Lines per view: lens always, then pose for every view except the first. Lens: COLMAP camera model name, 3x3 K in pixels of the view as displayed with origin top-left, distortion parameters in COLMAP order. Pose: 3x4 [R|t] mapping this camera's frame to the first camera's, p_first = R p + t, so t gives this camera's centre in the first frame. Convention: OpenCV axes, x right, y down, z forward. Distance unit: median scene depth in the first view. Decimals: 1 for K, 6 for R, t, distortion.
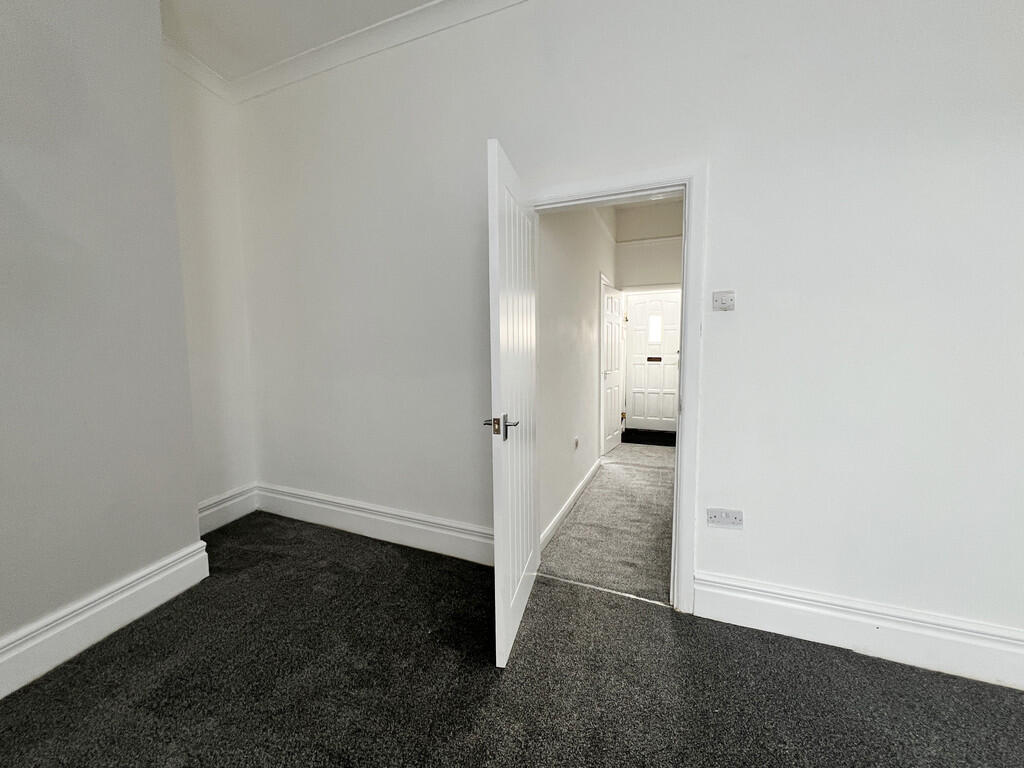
lens RADIAL K [[409.0, 0, 512.0], [0, 409.0, 384.0], [0, 0, 1]] dist [0.000065, -0.000001]
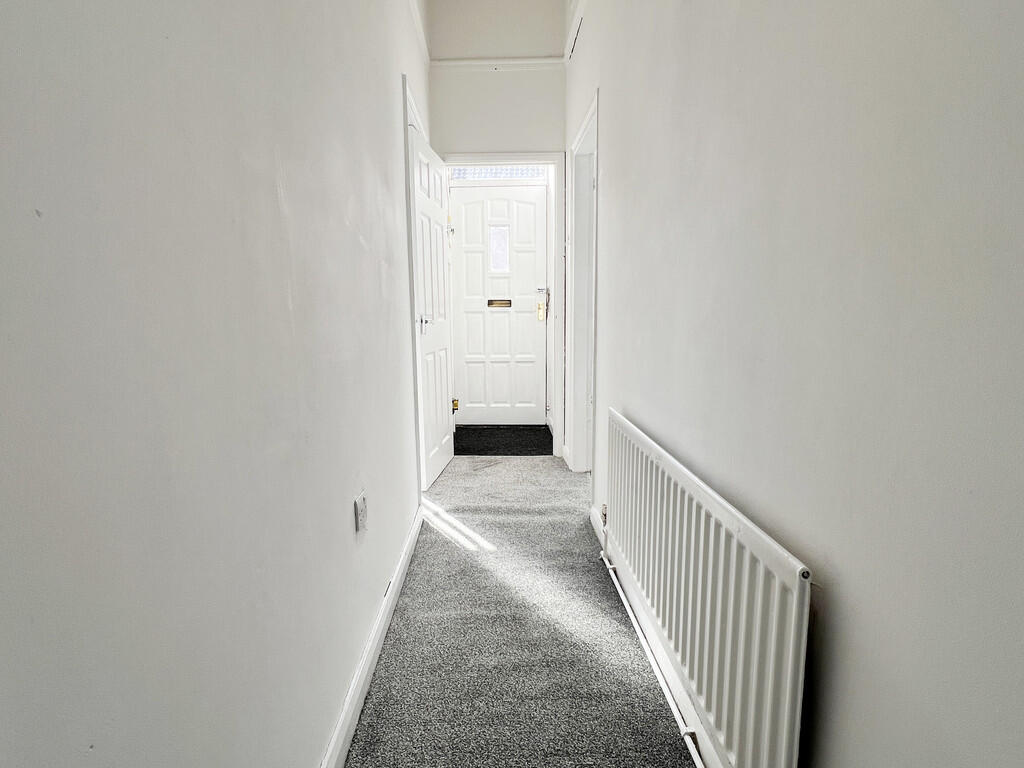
lens RADIAL K [[532.5, 0, 512.0], [0, 532.5, 384.0], [0, 0, 1]] dist [0.000351, 0.000070]
pose [[0.913572, -0.054446, 0.403016, 0.064067], [0.035339, 0.997877, 0.054703, 0.015384], [-0.405139, -0.035733, 0.913556, 0.356775]]
